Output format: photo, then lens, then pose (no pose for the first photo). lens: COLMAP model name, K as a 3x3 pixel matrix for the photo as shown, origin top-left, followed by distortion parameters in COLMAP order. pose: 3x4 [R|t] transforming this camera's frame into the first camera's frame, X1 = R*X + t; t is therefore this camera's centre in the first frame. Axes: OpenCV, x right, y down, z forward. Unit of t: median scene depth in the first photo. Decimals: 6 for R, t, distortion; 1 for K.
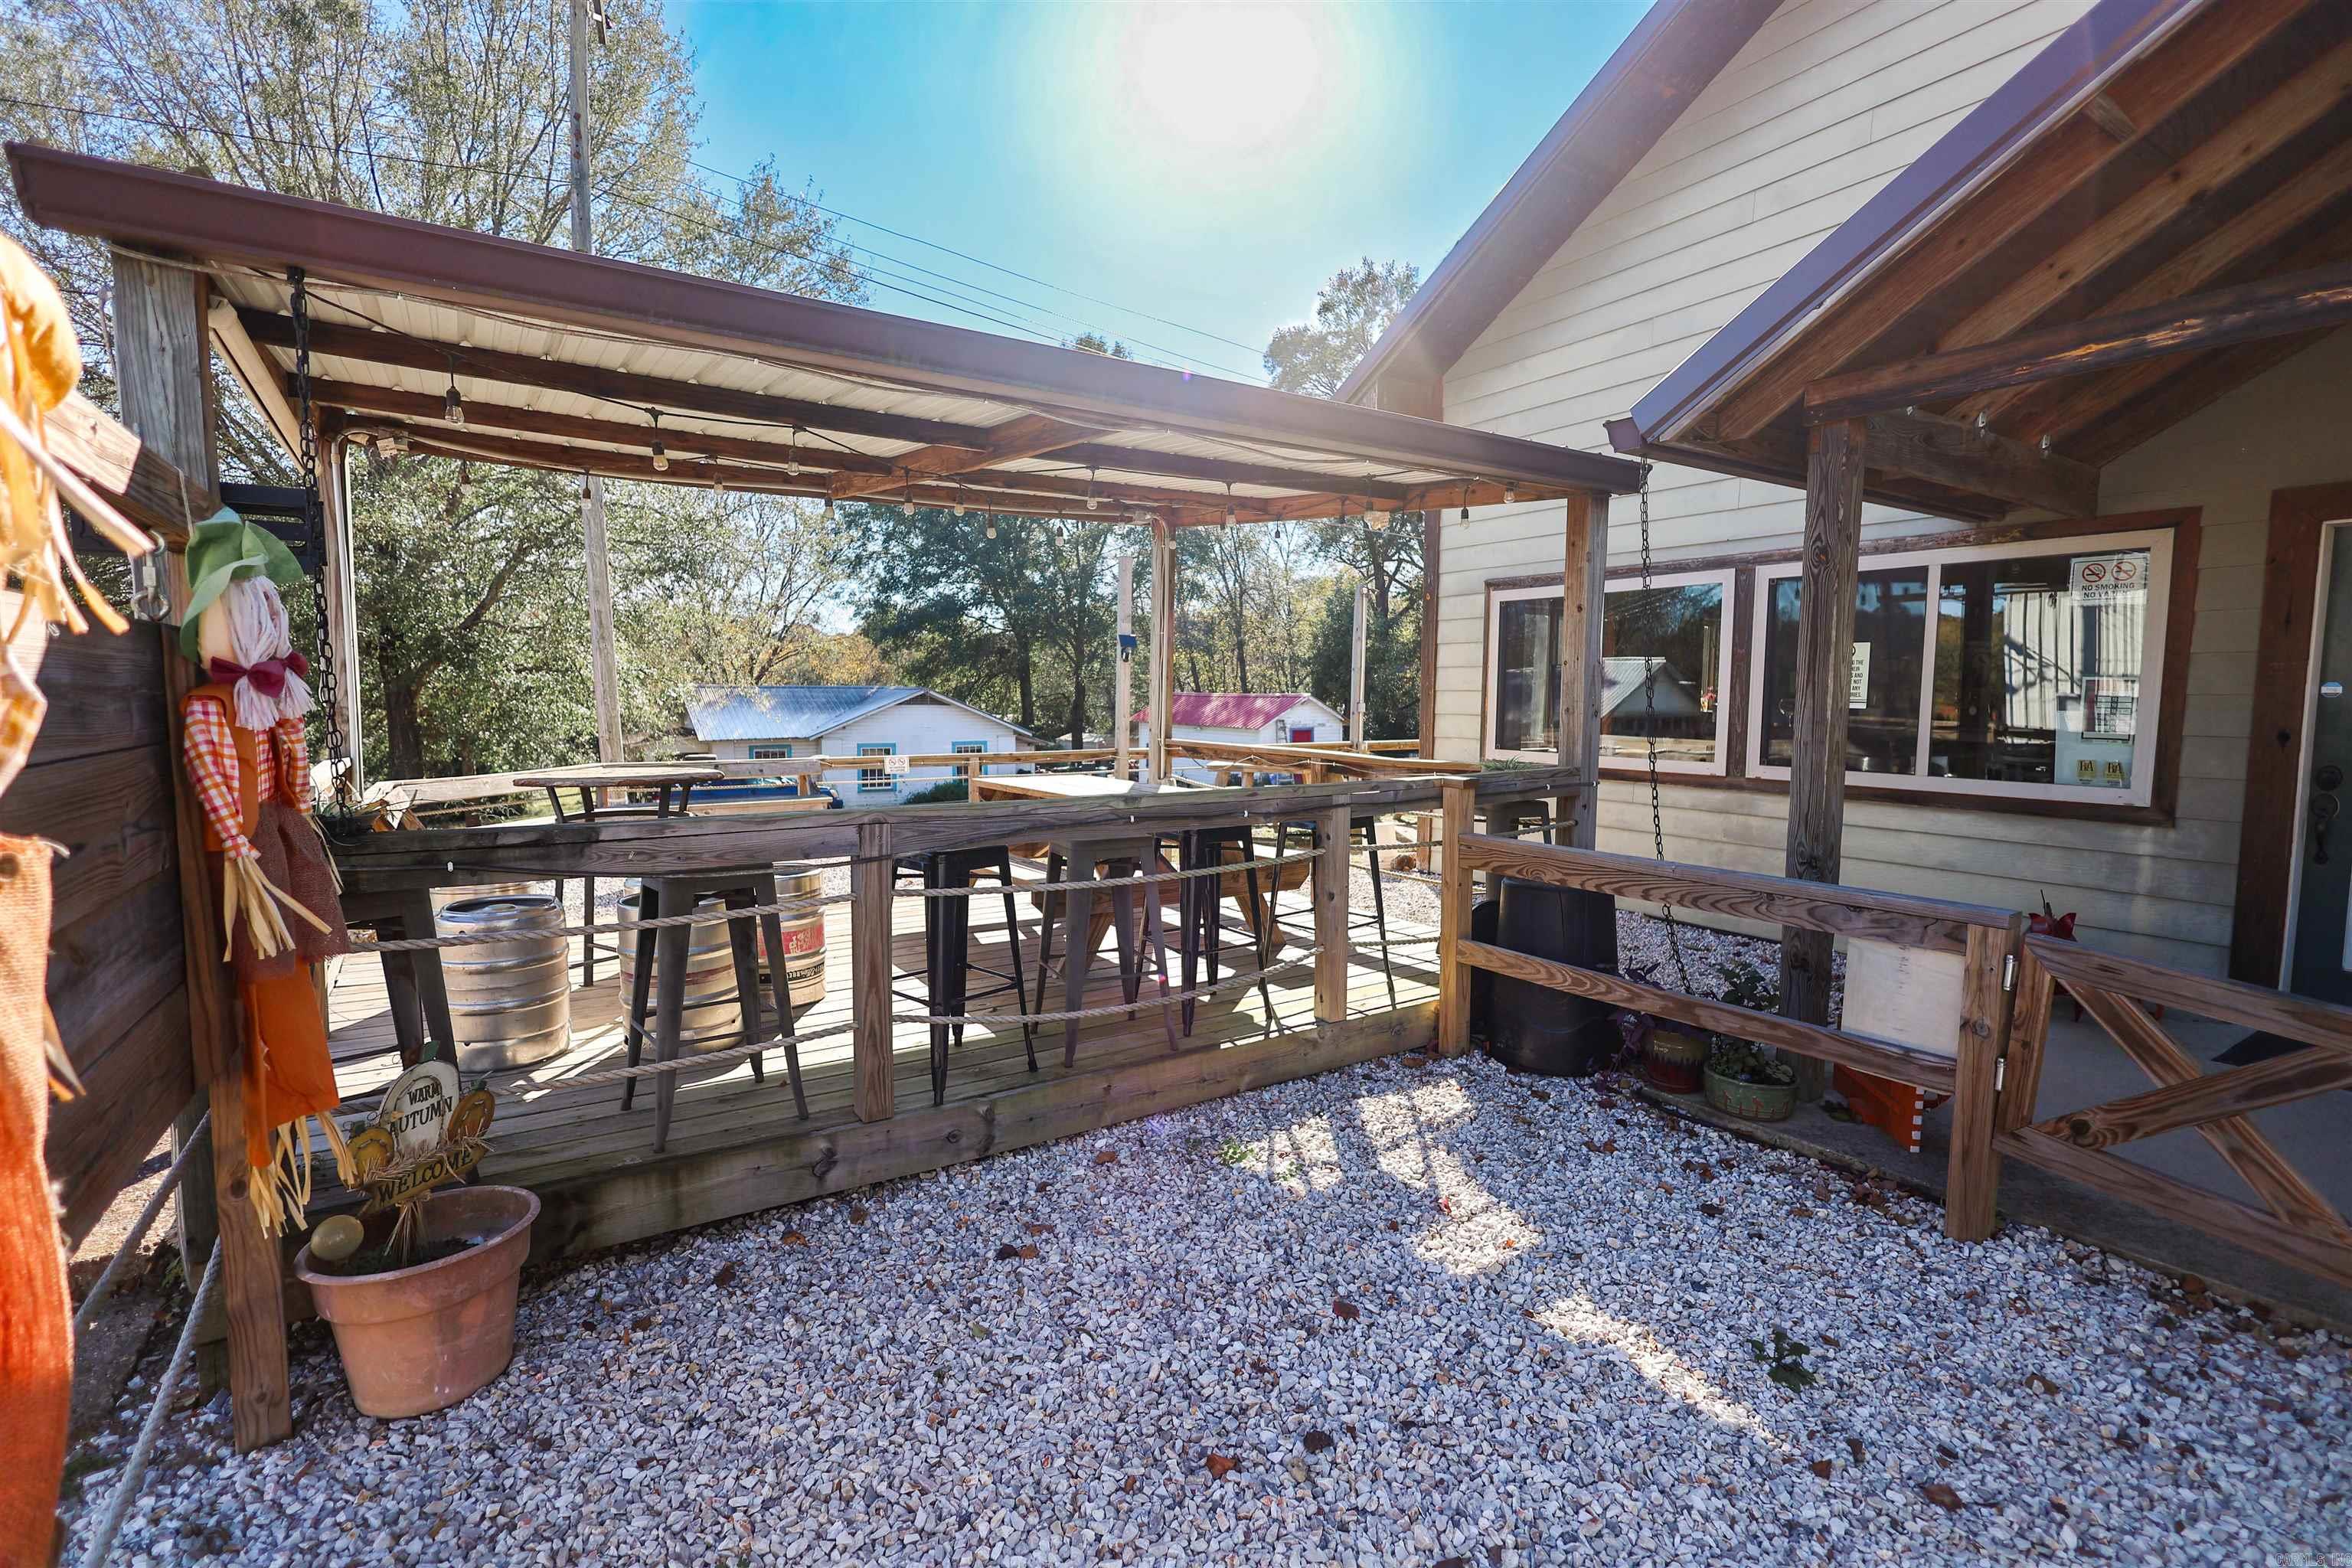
lens RADIAL K [[1085.0, 0, 1171.0], [0, 1085.0, 784.6], [0, 0, 1]] dist [-0.000264, 0.000637]
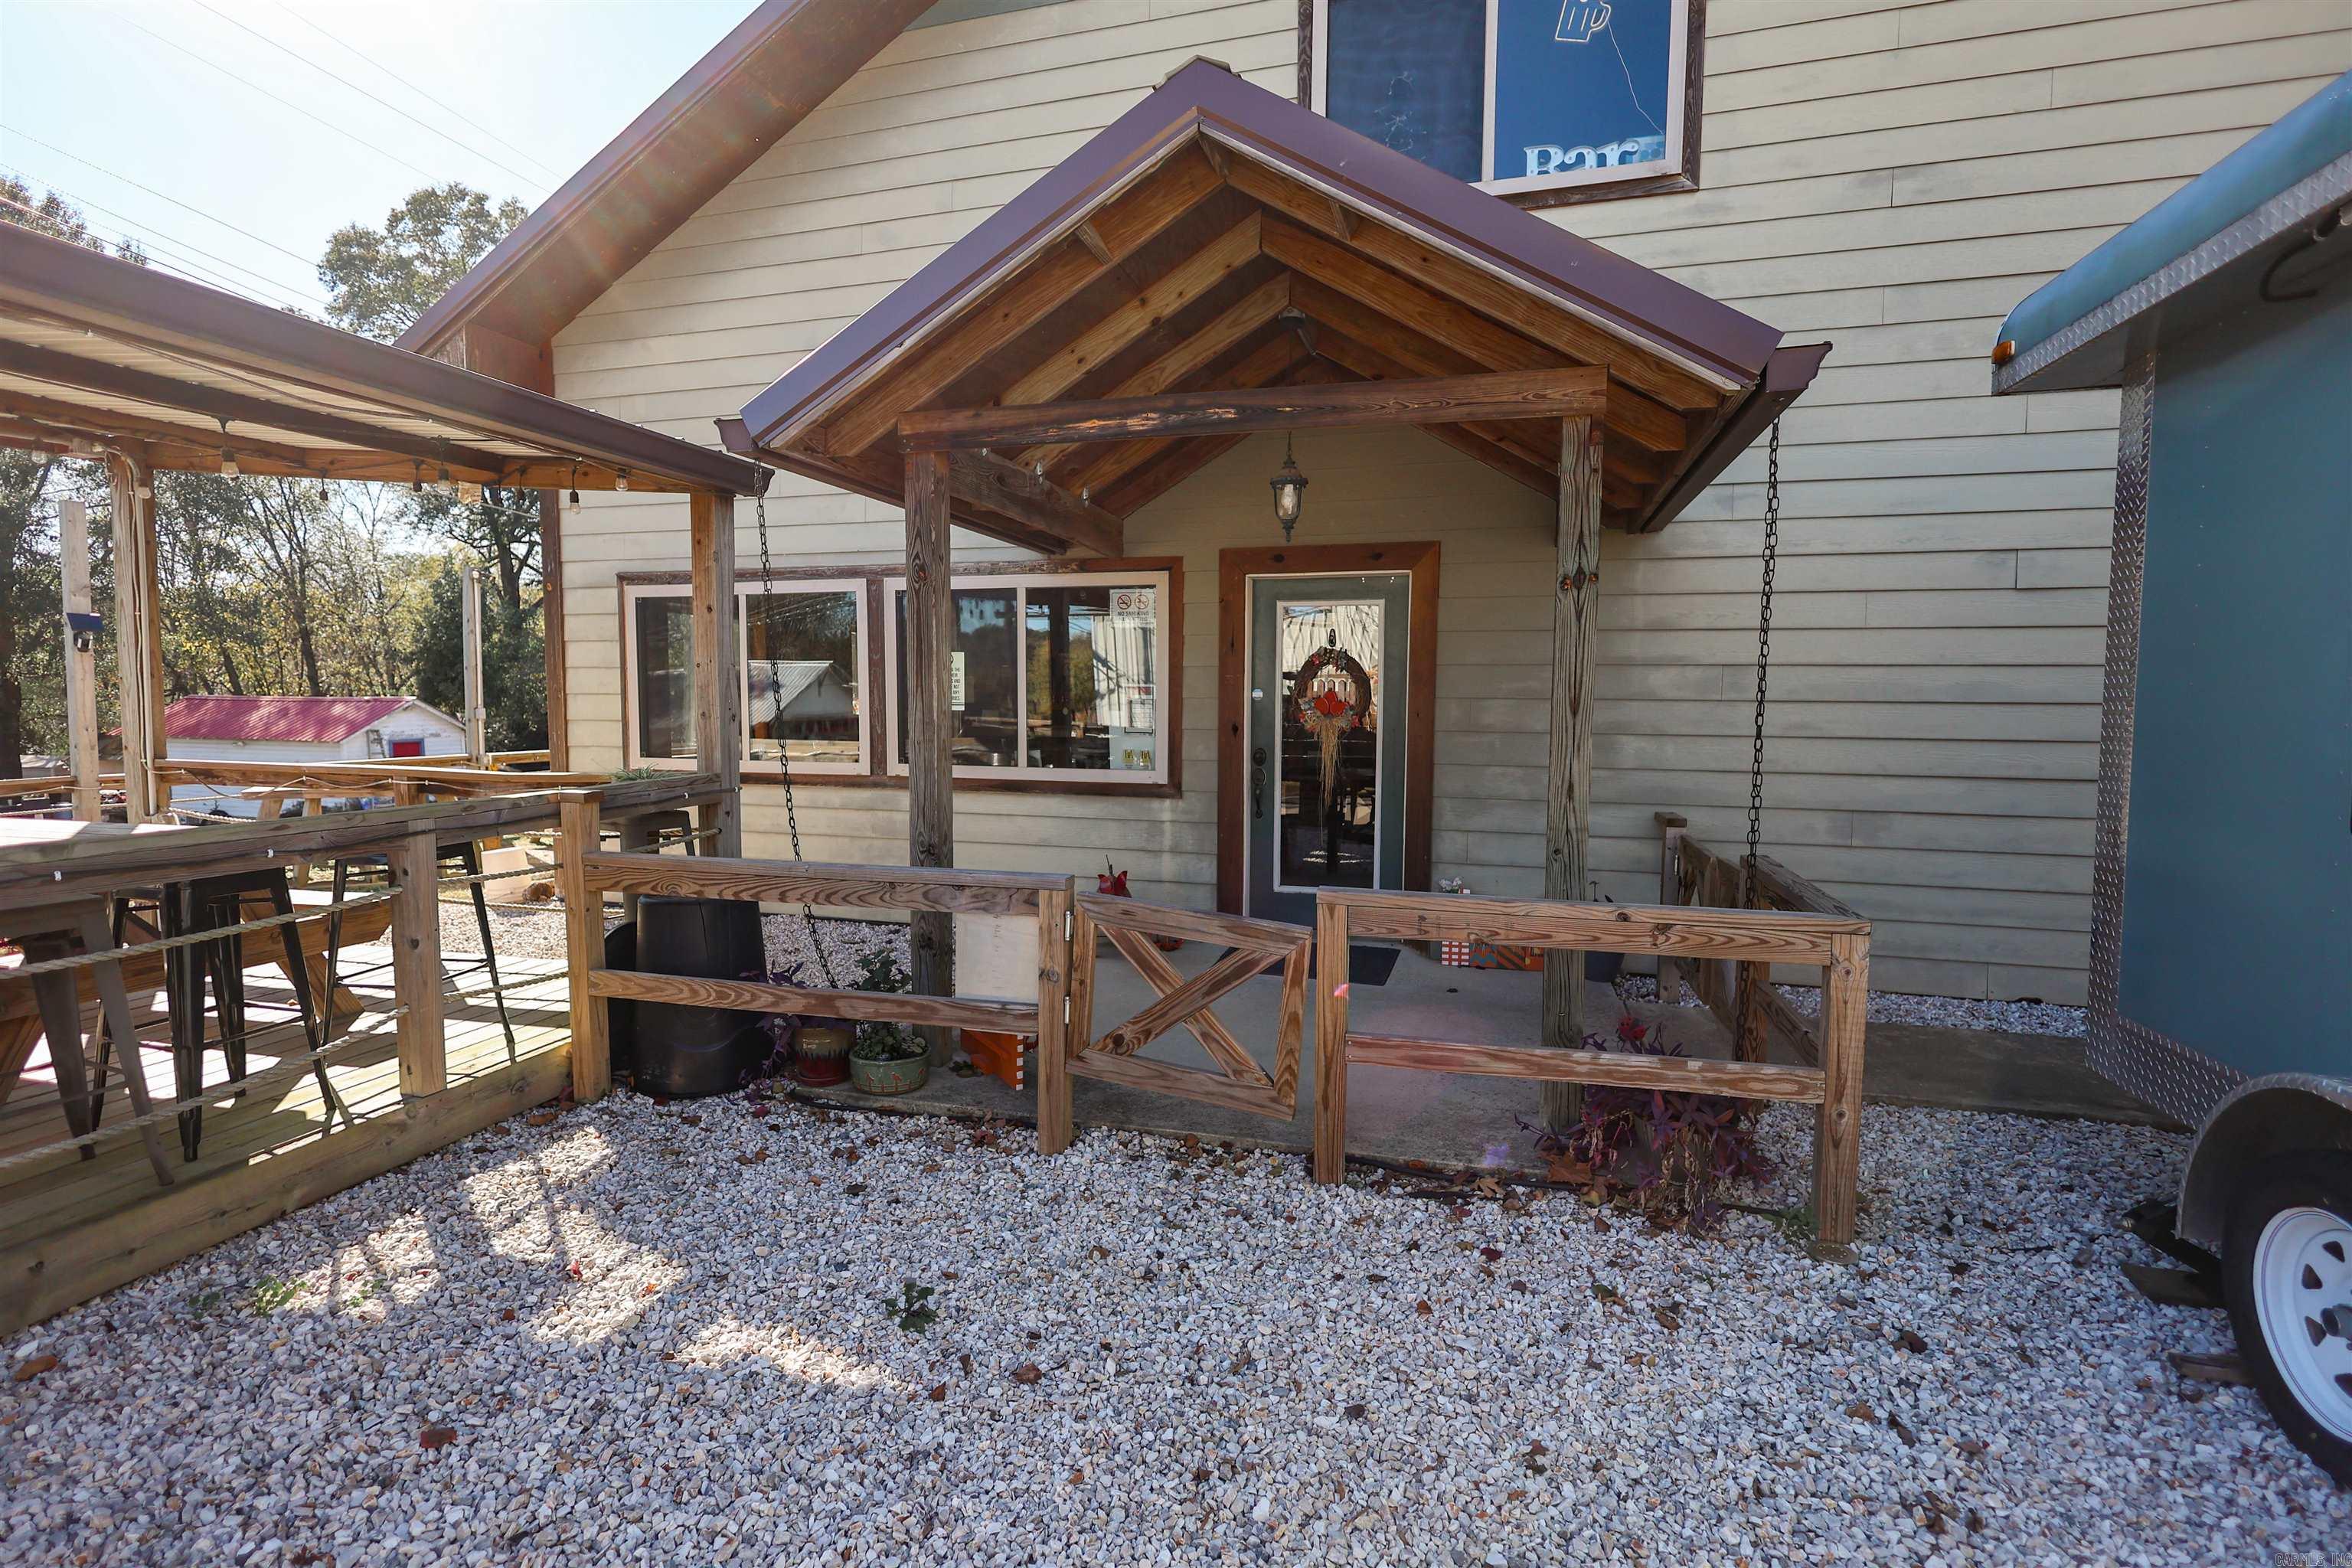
lens RADIAL K [[1116.0, 0, 1176.0], [0, 1116.0, 784.0], [0, 0, 1]] dist [-0.000785, 0.000600]
pose [[0.752427, -0.051357, 0.656671, 0.035538], [0.055157, 0.998367, 0.014880, 0.001551], [-0.656362, 0.025024, 0.754031, -0.021461]]
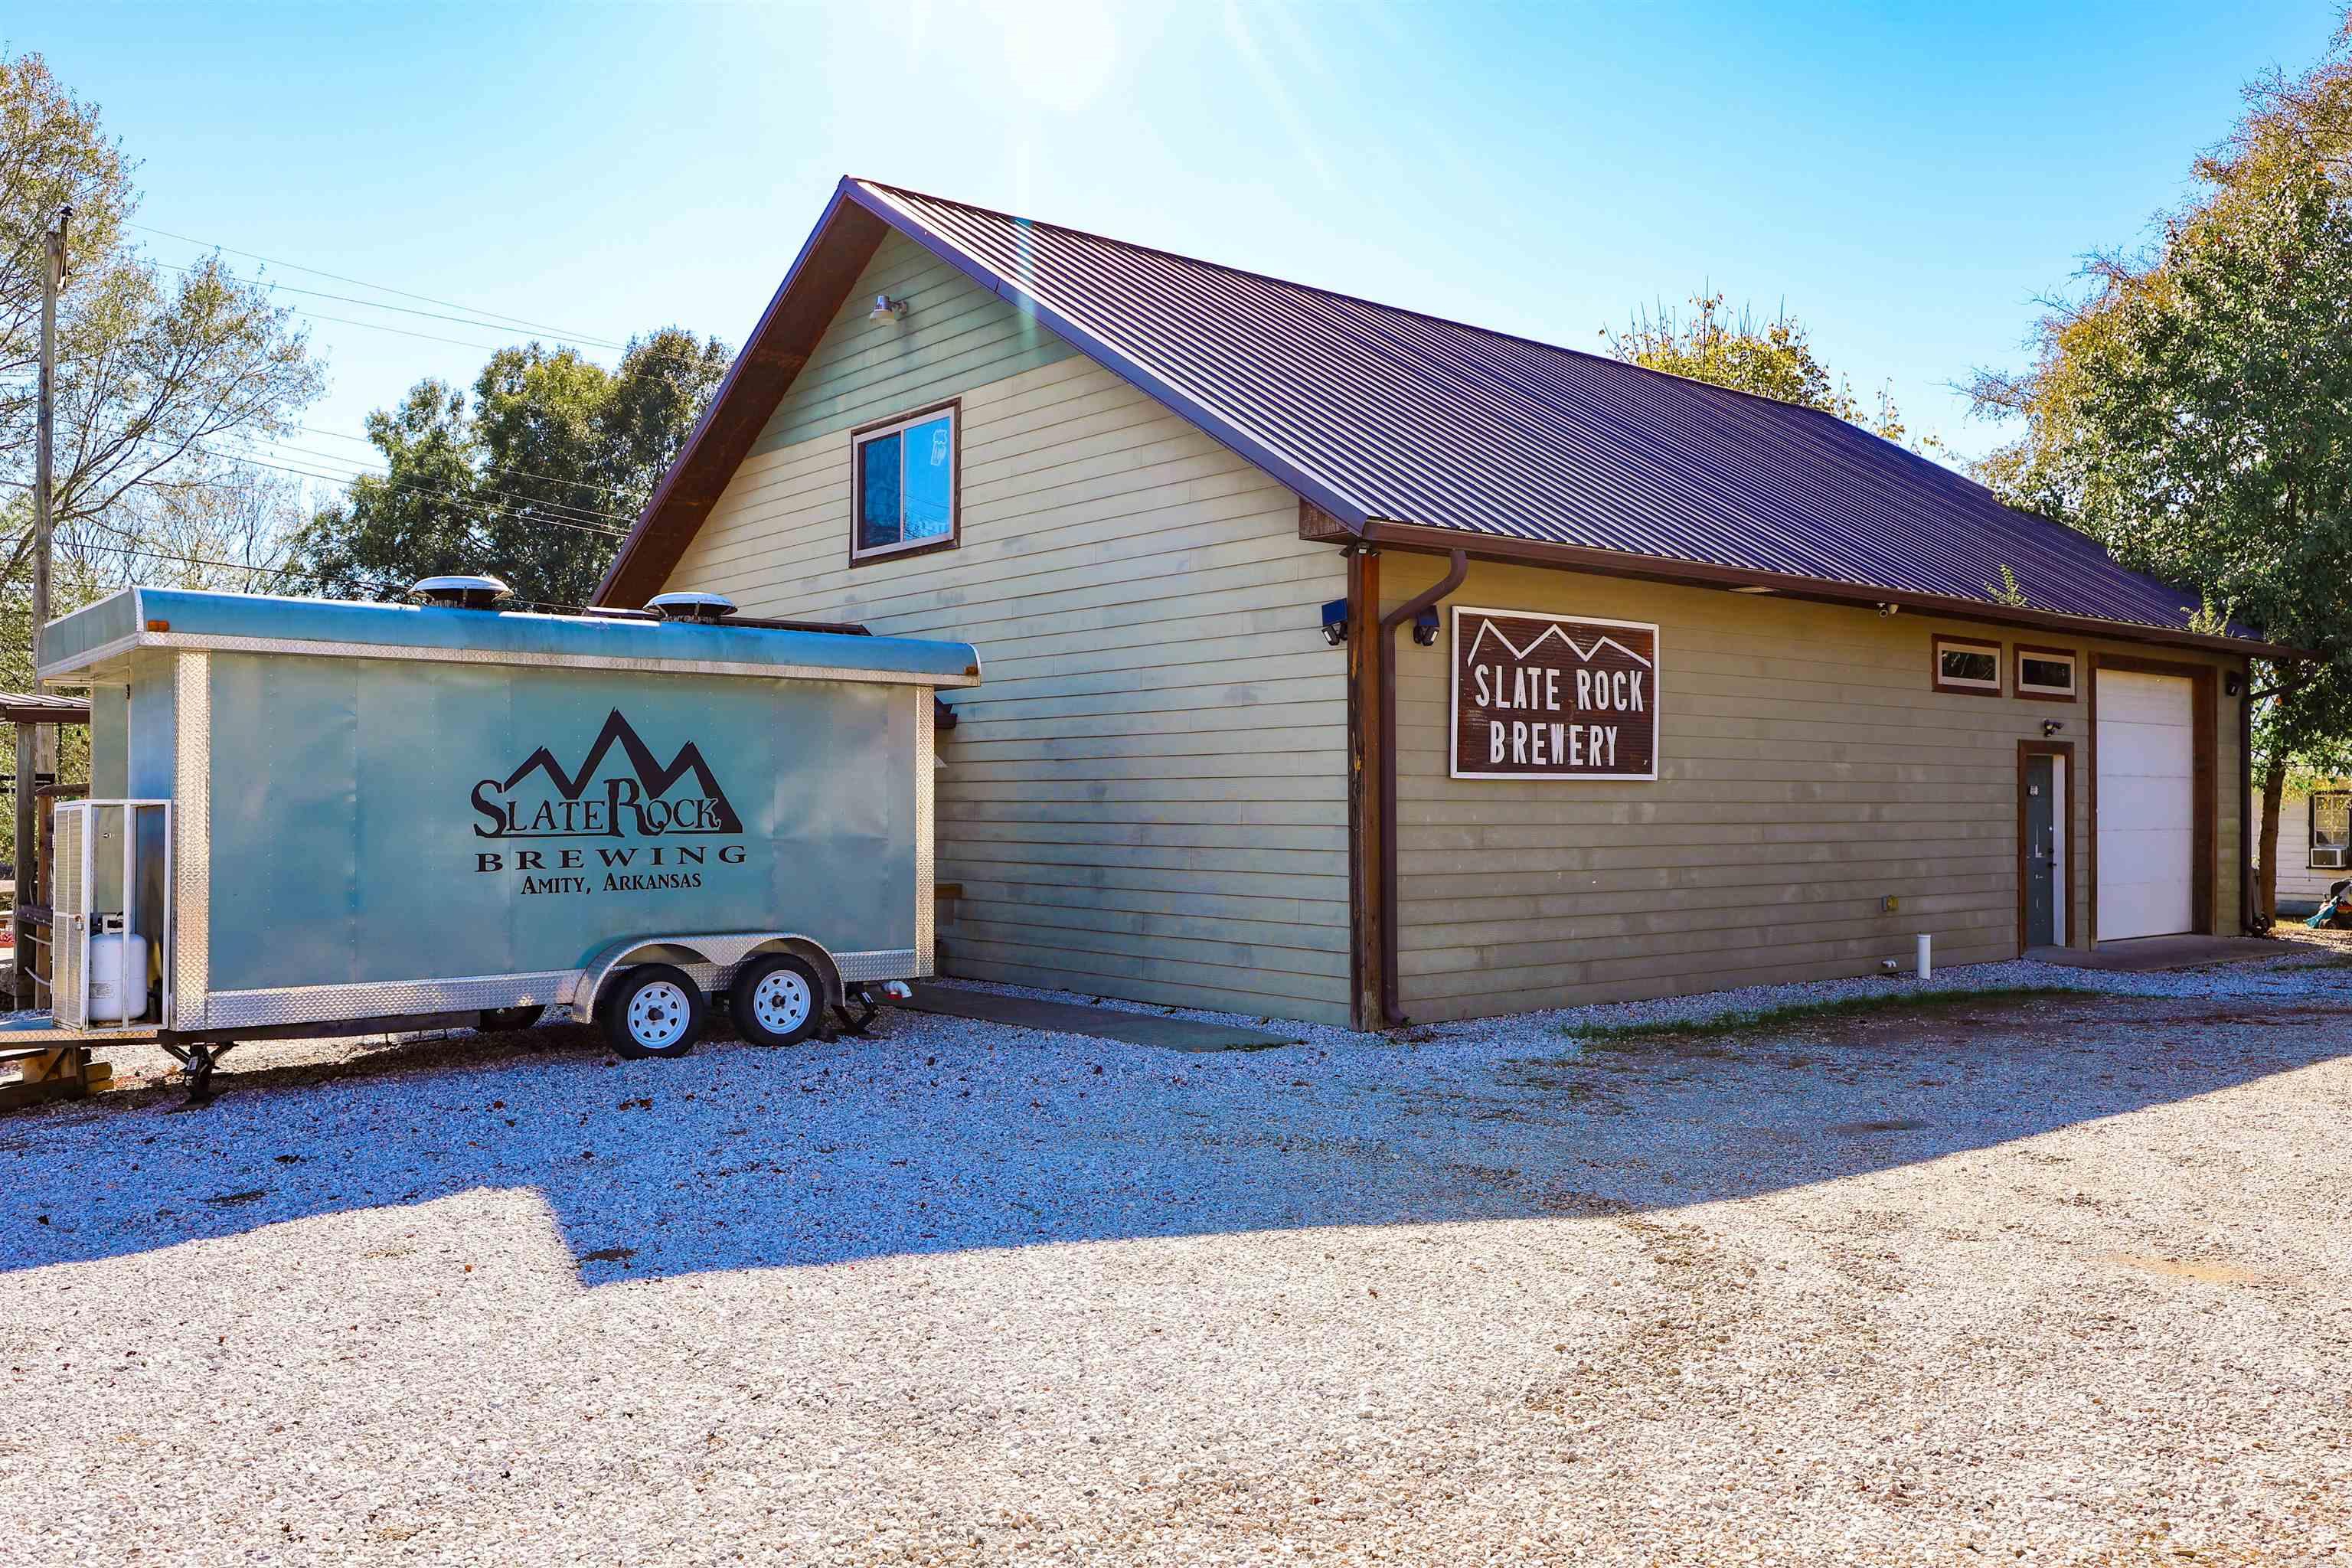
lens RADIAL K [[1891.1, 0, 1176.0], [0, 1891.1, 784.0], [0, 0, 1]] dist [-0.003152, -0.001232]
pose [[0.992673, -0.000499, 0.120834, 1.445093], [0.012242, 0.995262, -0.096460, 0.296448], [-0.120214, 0.097233, 0.987975, -3.772202]]
